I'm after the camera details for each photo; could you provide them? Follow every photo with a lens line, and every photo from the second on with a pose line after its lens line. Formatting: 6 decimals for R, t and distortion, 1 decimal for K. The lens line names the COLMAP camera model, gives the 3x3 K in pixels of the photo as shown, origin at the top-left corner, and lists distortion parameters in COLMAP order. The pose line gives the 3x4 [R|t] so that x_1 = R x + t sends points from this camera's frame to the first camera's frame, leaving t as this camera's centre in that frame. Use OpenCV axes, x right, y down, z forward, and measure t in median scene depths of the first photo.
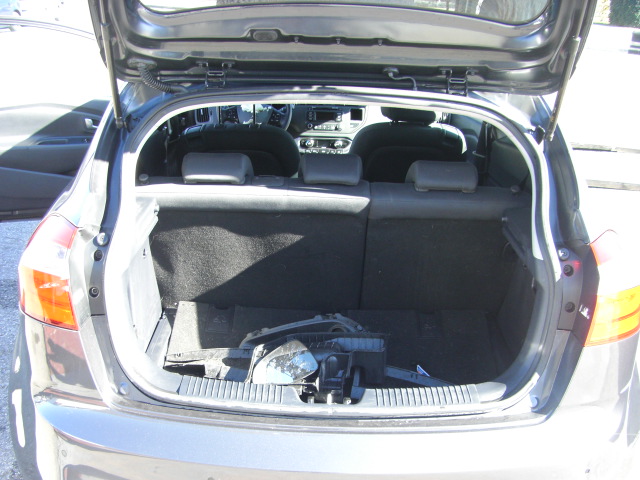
lens RADIAL K [[724.7, 0, 290.9], [0, 724.7, 306.1], [0, 0, 1]] dist [-0.159936, 0.056982]
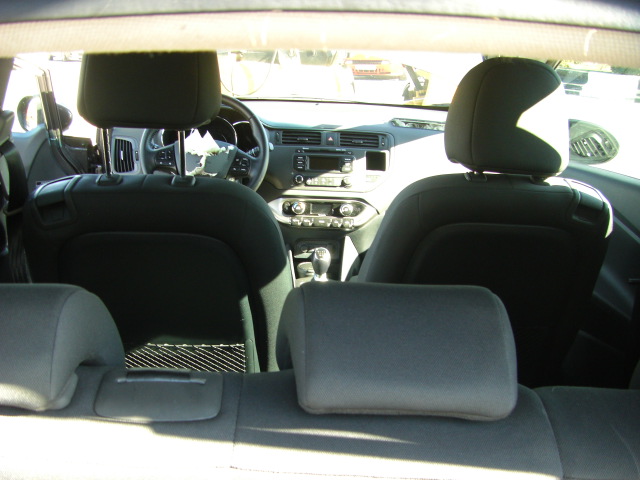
lens RADIAL K [[724.7, 0, 290.9], [0, 724.7, 306.1], [0, 0, 1]] dist [-0.159936, 0.056982]
pose [[0.999646, 0.004400, 0.026246, 0.004225], [-0.002538, 0.997504, -0.070560, -0.102307], [-0.026491, 0.070468, 0.997162, 0.404649]]
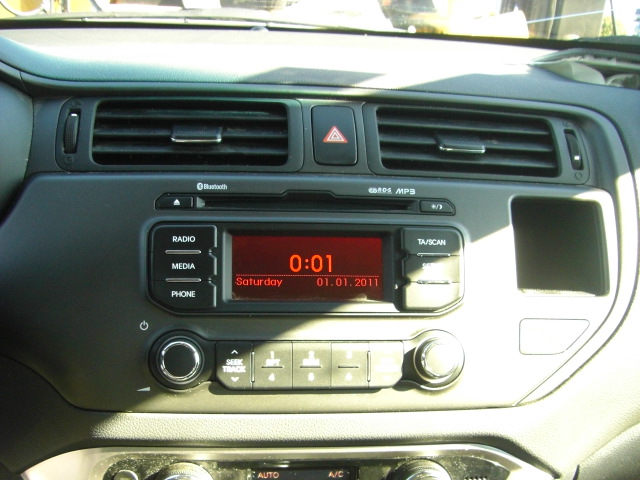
lens RADIAL K [[724.7, 0, 290.9], [0, 724.7, 306.1], [0, 0, 1]] dist [-0.159936, 0.056982]
pose [[0.992578, -0.026705, 0.118639, 0.030583], [0.034400, 0.997402, -0.063289, -0.251462], [-0.116640, 0.066900, 0.990918, 0.886328]]
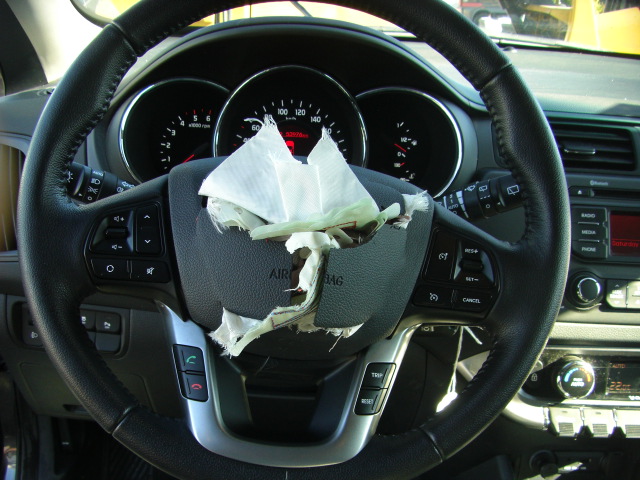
lens RADIAL K [[724.7, 0, 290.9], [0, 724.7, 306.1], [0, 0, 1]] dist [-0.159936, 0.056982]
pose [[0.998687, 0.003063, 0.051130, -0.057016], [-0.001809, 0.999697, -0.024560, -0.242114], [-0.051189, 0.024435, 0.998390, 0.825378]]
